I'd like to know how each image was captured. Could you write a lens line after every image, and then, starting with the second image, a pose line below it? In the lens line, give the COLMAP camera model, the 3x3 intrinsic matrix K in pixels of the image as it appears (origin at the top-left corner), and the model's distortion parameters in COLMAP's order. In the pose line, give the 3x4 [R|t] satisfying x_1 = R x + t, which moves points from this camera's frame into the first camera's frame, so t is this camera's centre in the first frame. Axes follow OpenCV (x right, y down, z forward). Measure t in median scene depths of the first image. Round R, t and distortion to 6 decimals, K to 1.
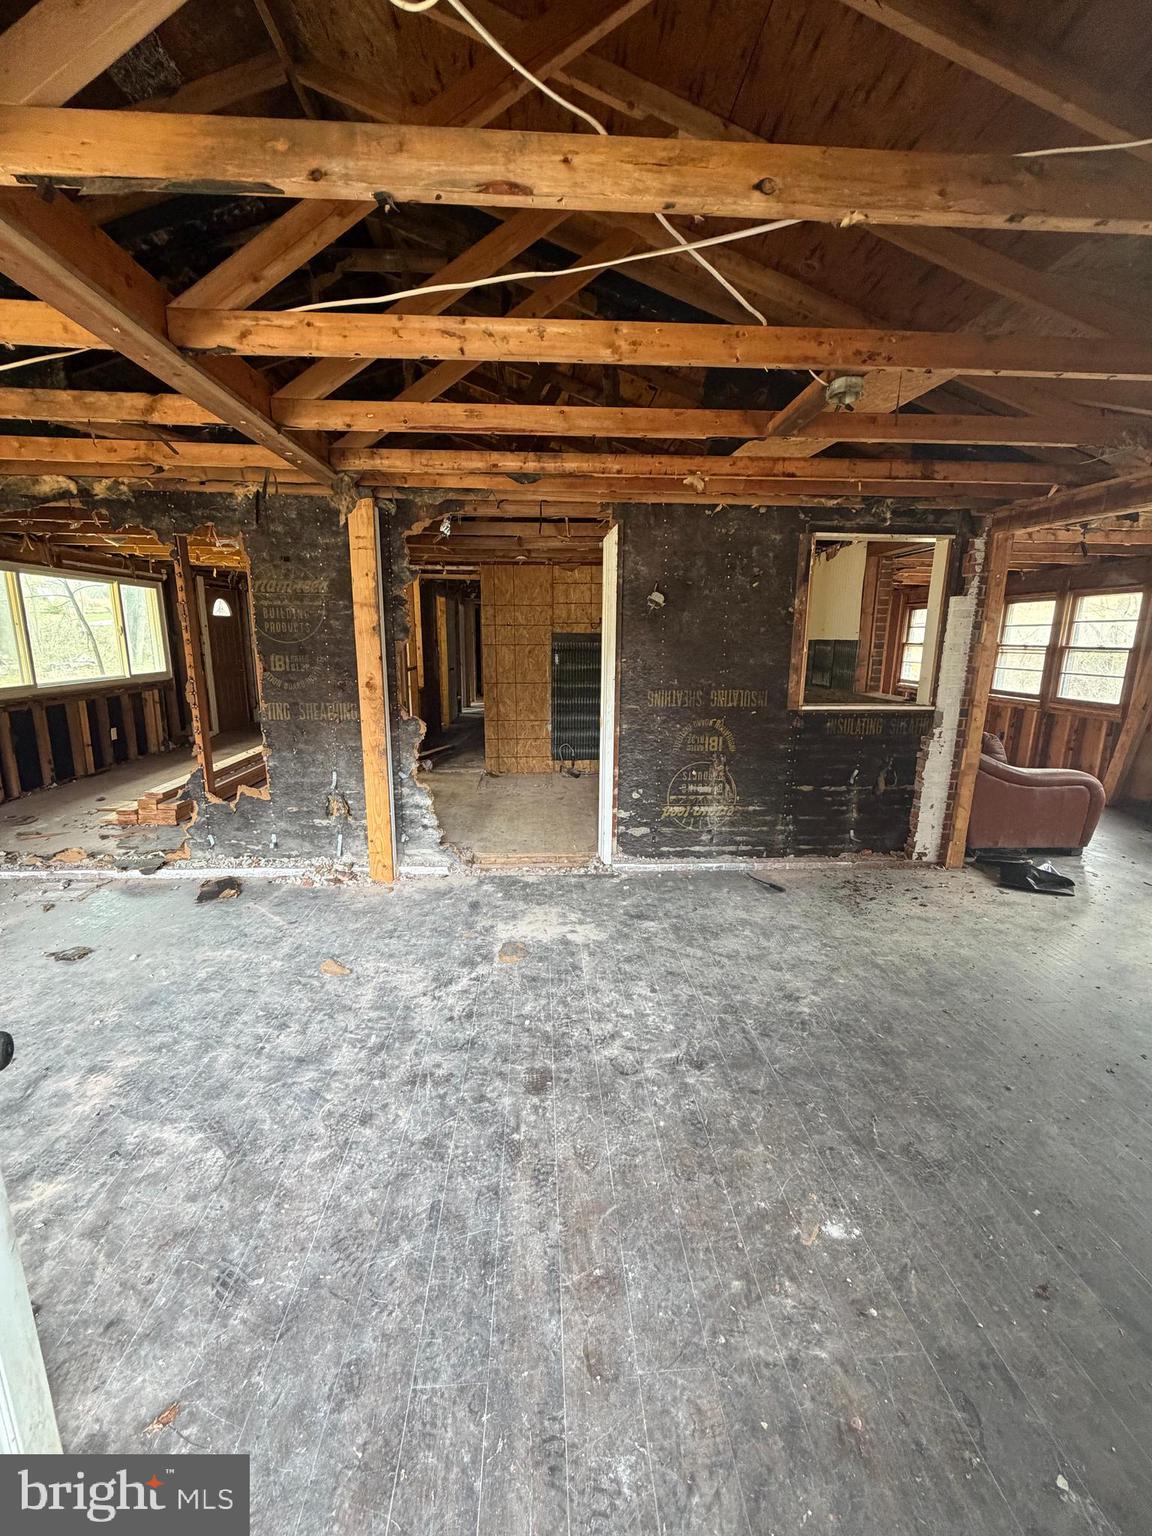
lens RADIAL K [[618.0, 0, 571.1], [0, 618.0, 765.6], [0, 0, 1]] dist [-0.000465, -0.000041]
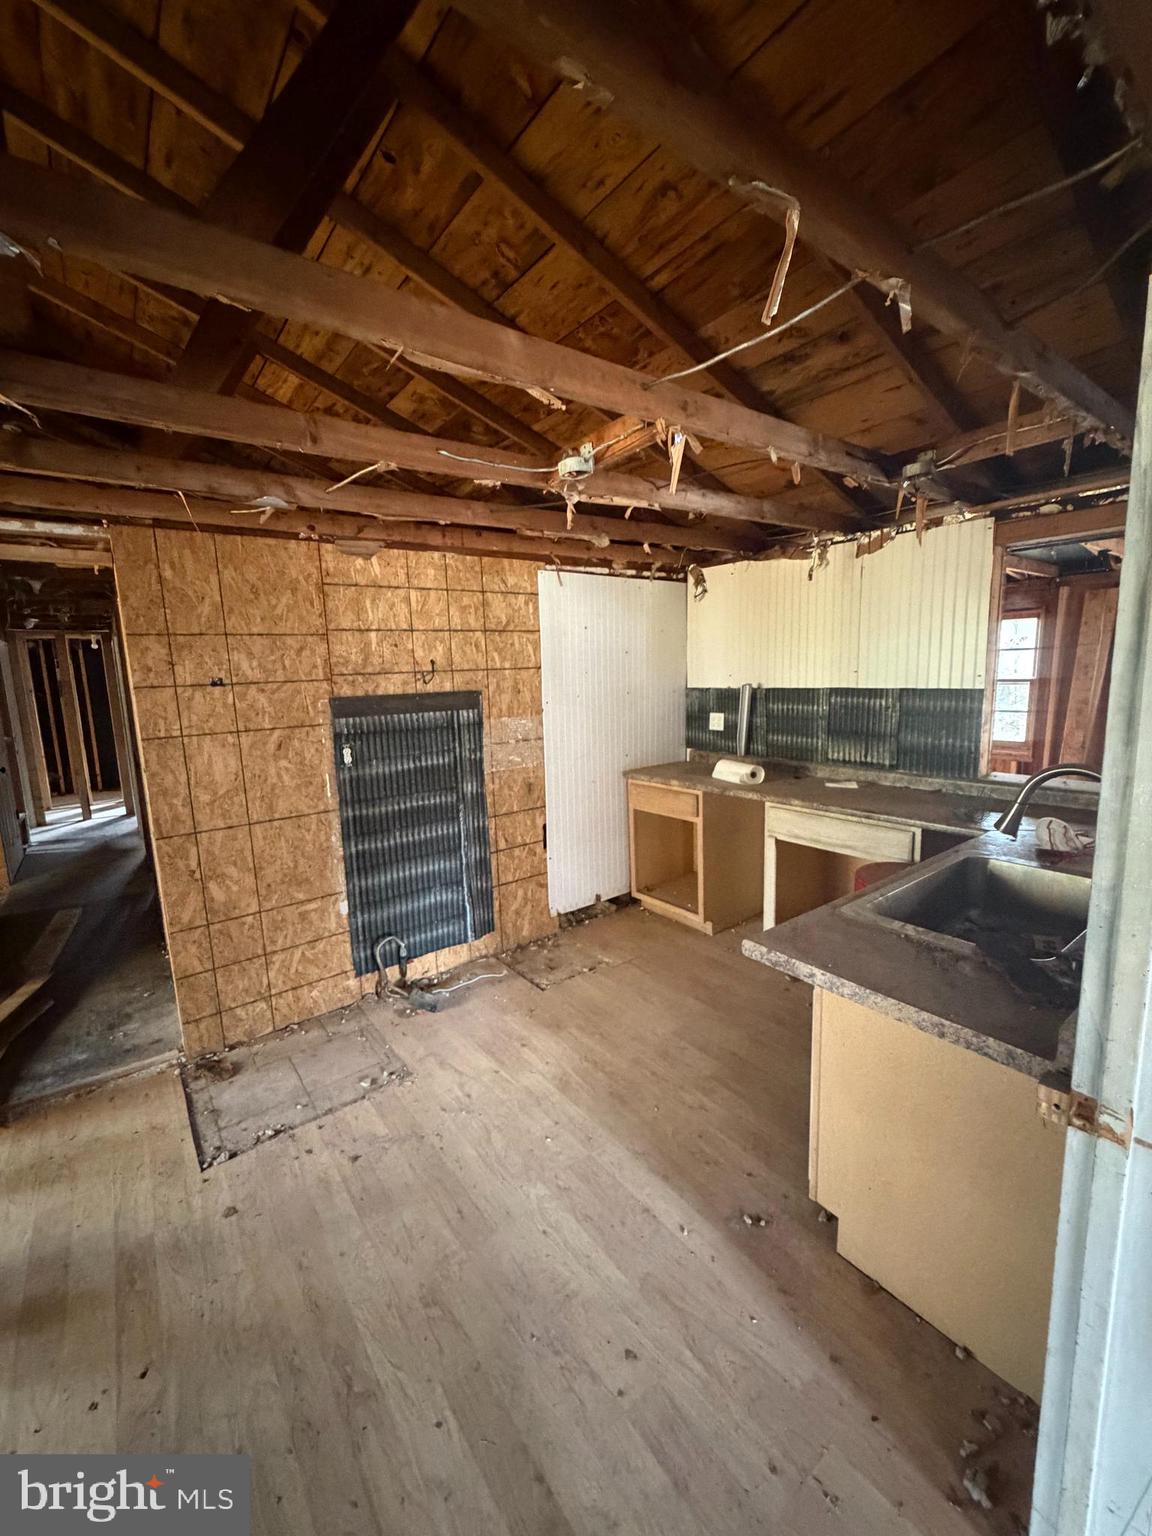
lens RADIAL K [[618.0, 0, 576.3], [0, 618.0, 767.5], [0, 0, 1]] dist [-0.000465, -0.000041]
pose [[0.829501, -0.119471, 0.545577, -0.128512], [0.150948, 0.988456, -0.013050, -0.132597], [-0.537719, 0.093179, 0.837959, 0.541103]]
